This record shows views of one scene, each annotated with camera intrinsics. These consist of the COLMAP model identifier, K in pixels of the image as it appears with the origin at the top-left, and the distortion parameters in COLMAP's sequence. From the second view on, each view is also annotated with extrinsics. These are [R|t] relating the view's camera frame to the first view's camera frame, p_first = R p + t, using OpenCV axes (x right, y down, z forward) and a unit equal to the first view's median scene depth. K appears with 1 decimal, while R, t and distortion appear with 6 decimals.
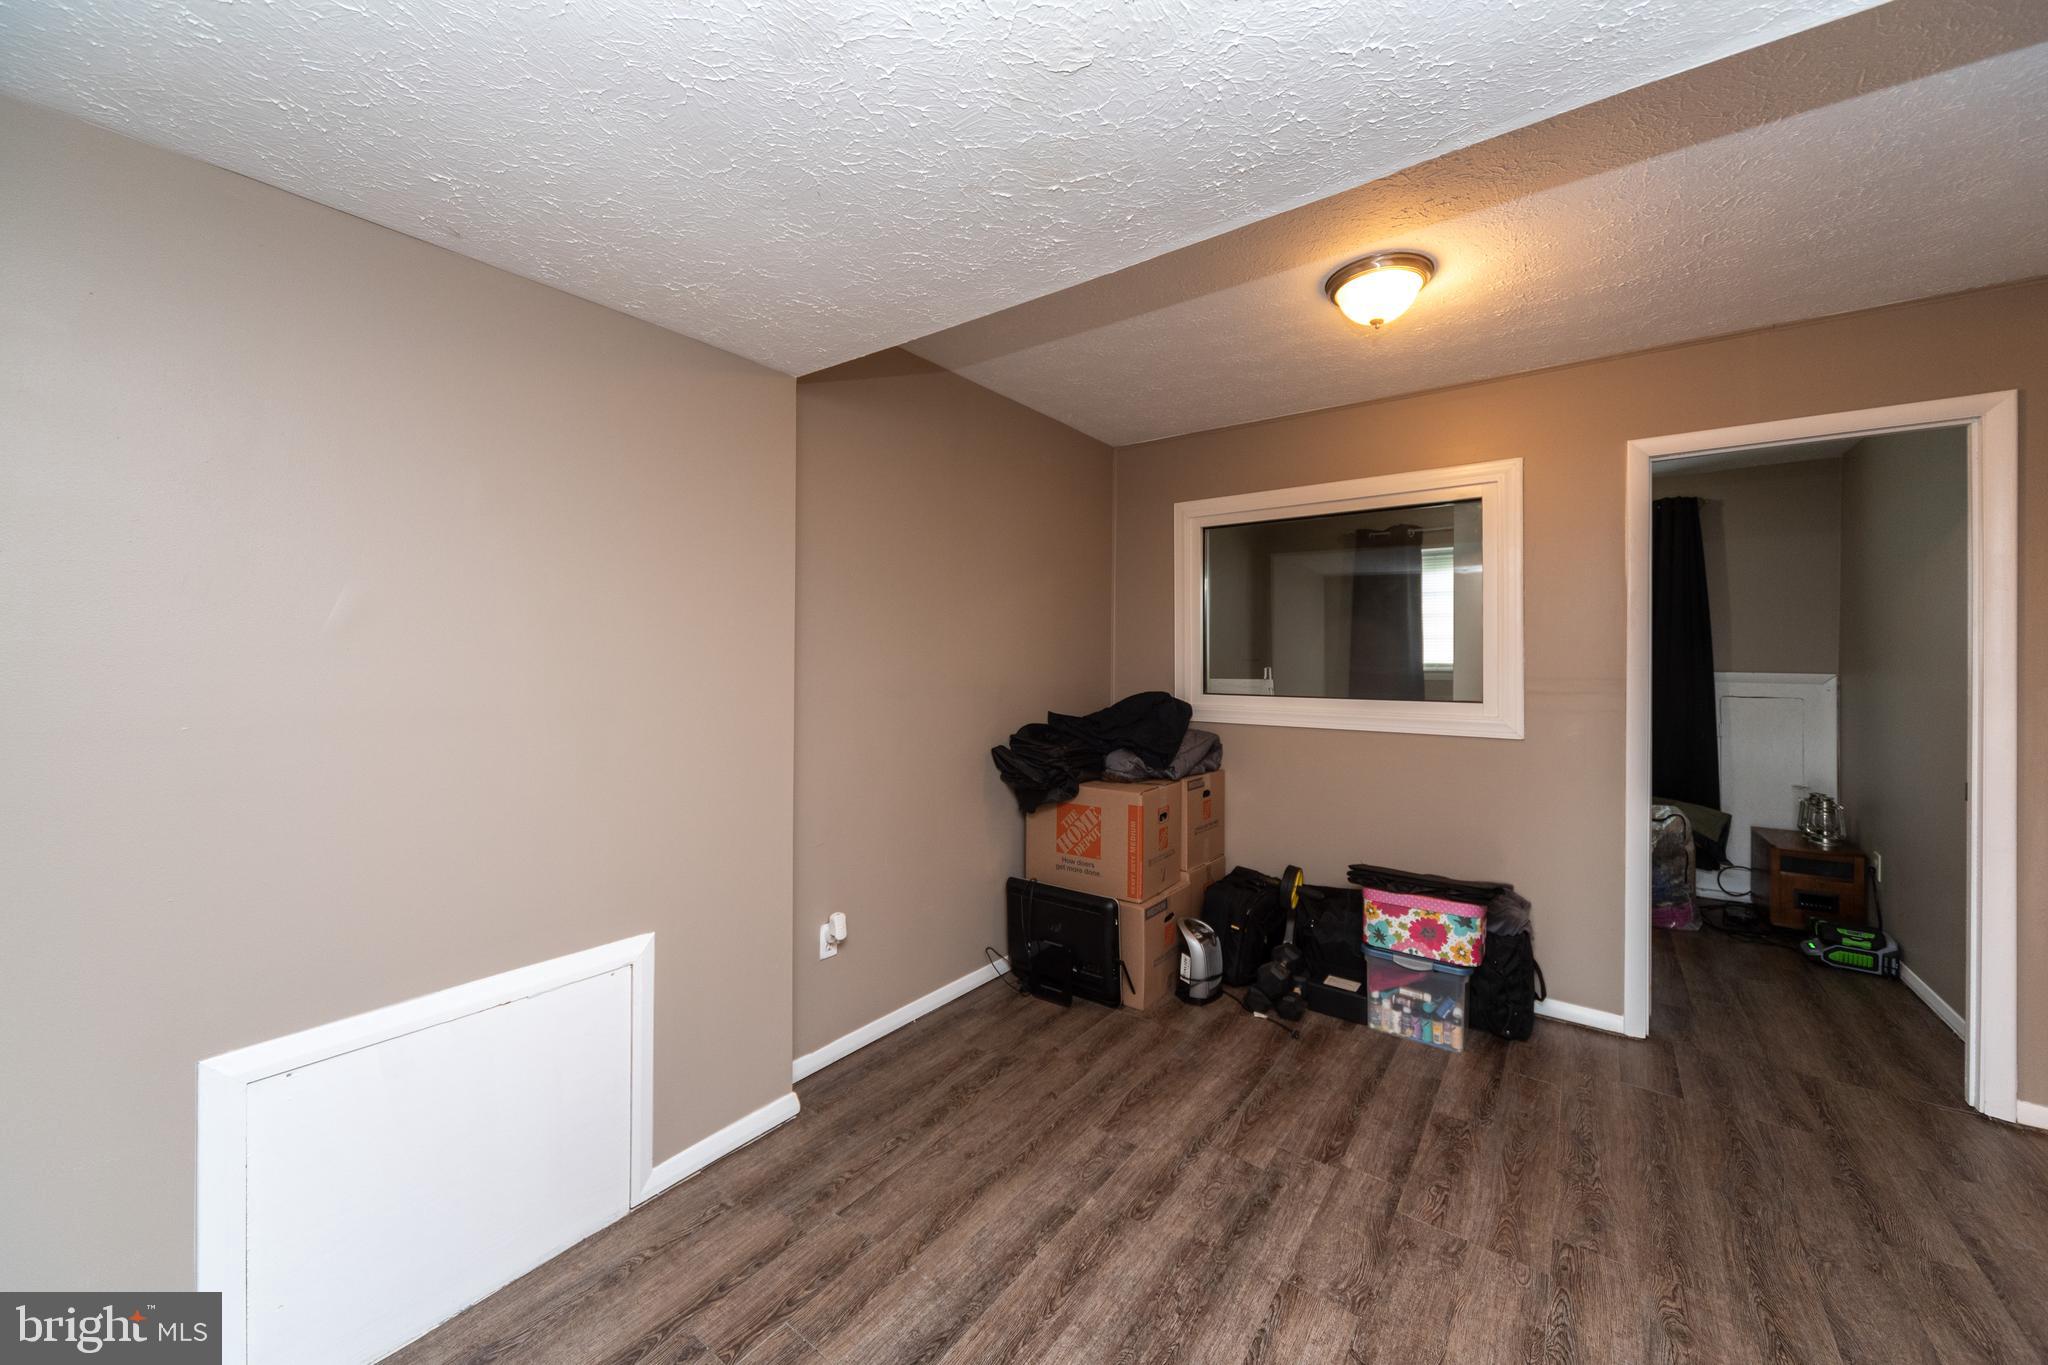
lens RADIAL K [[756.3, 0, 1030.3], [0, 756.3, 653.0], [0, 0, 1]] dist [-0.000373, -0.000019]
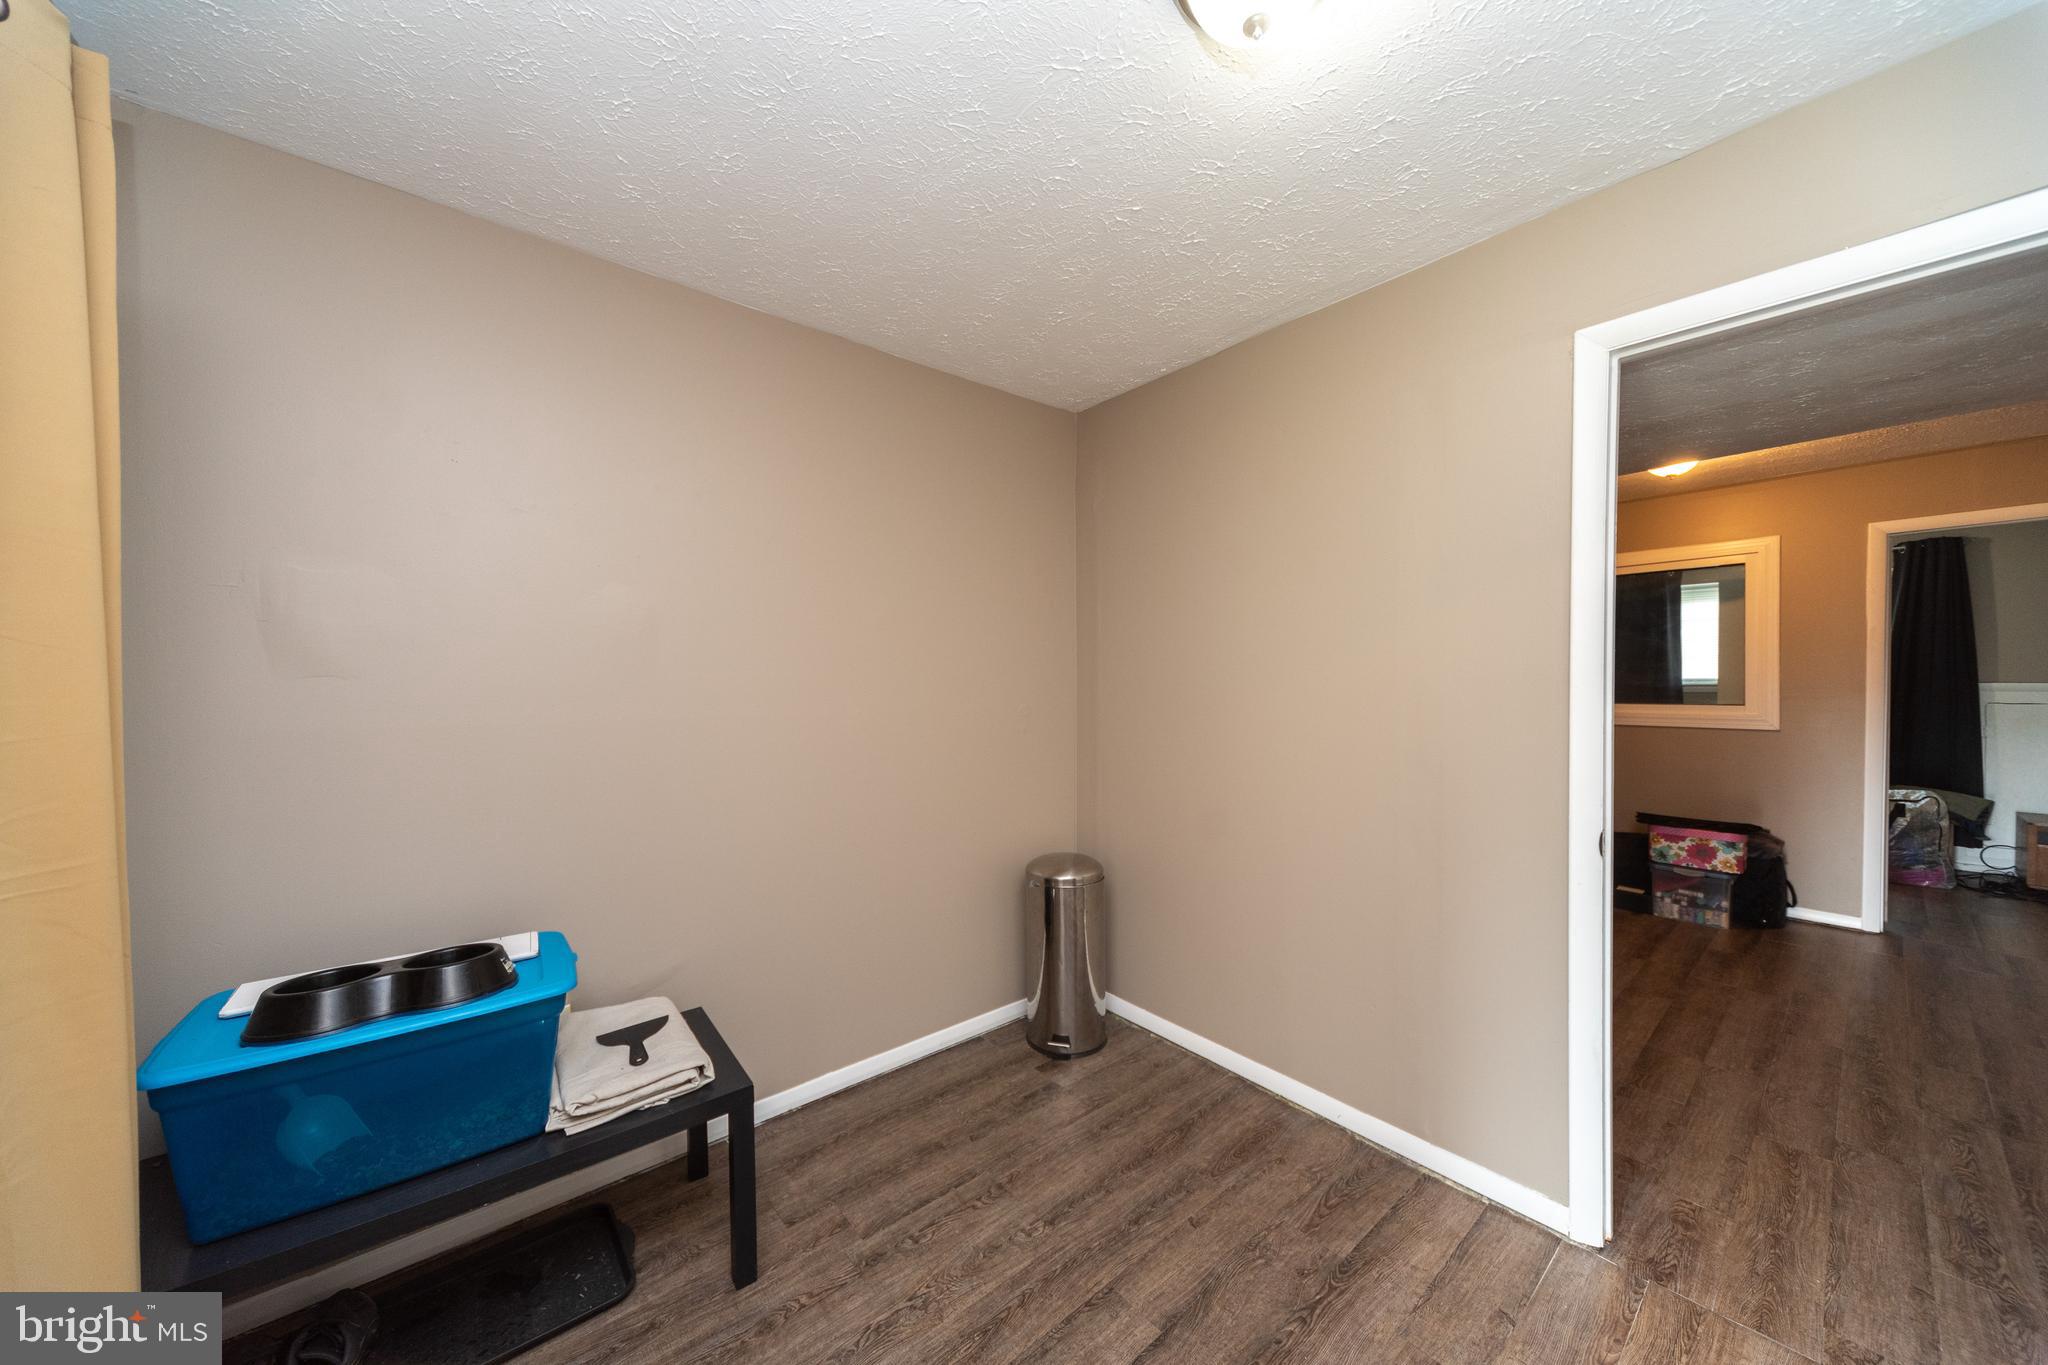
lens RADIAL K [[700.8, 0, 1028.3], [0, 700.8, 685.4], [0, 0, 1]] dist [0.001956, -0.001124]
pose [[0.968921, -0.006496, -0.247285, -0.440836], [0.011070, 0.999792, 0.017111, -0.010501], [0.247122, -0.019317, 0.968792, -0.706425]]
